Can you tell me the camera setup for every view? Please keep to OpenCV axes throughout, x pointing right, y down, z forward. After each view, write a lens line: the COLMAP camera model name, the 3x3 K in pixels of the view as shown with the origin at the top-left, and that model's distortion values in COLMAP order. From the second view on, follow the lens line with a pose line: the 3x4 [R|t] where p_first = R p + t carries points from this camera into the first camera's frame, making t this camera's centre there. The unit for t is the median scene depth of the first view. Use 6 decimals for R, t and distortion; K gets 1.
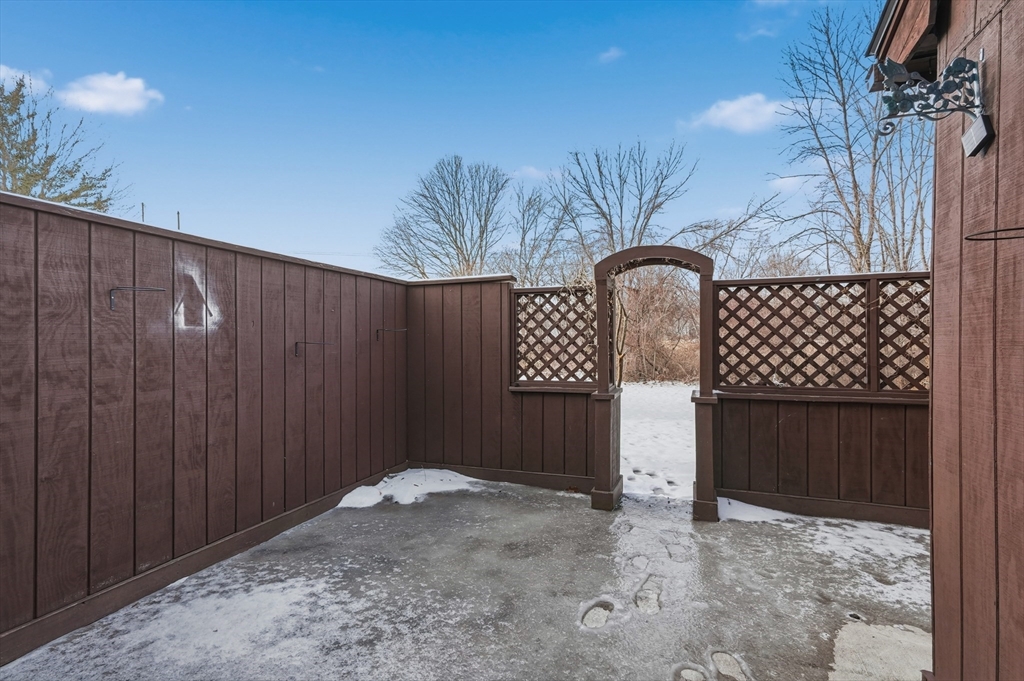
lens RADIAL K [[506.8, 0, 514.1], [0, 506.8, 345.6], [0, 0, 1]] dist [0.042675, 0.000184]
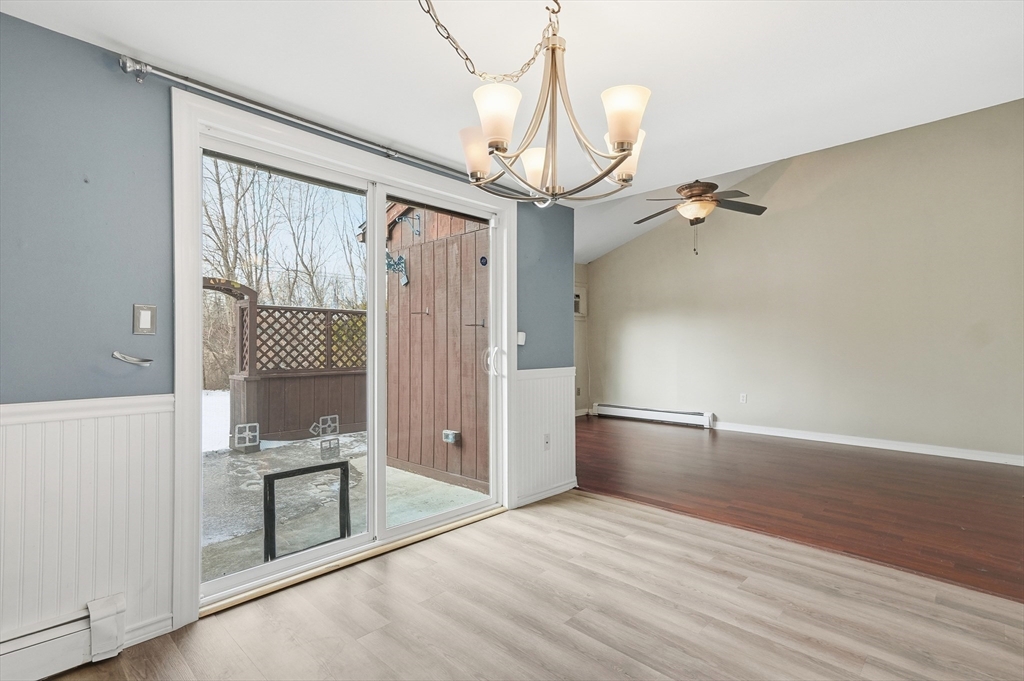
lens RADIAL K [[506.8, 0, 514.1], [0, 506.8, 345.6], [0, 0, 1]] dist [0.042675, 0.000184]
pose [[0.398578, 0.007682, 0.917102, -0.757989], [0.009743, 0.999873, -0.012610, 0.030269], [-0.917083, 0.013961, 0.398453, -0.392097]]
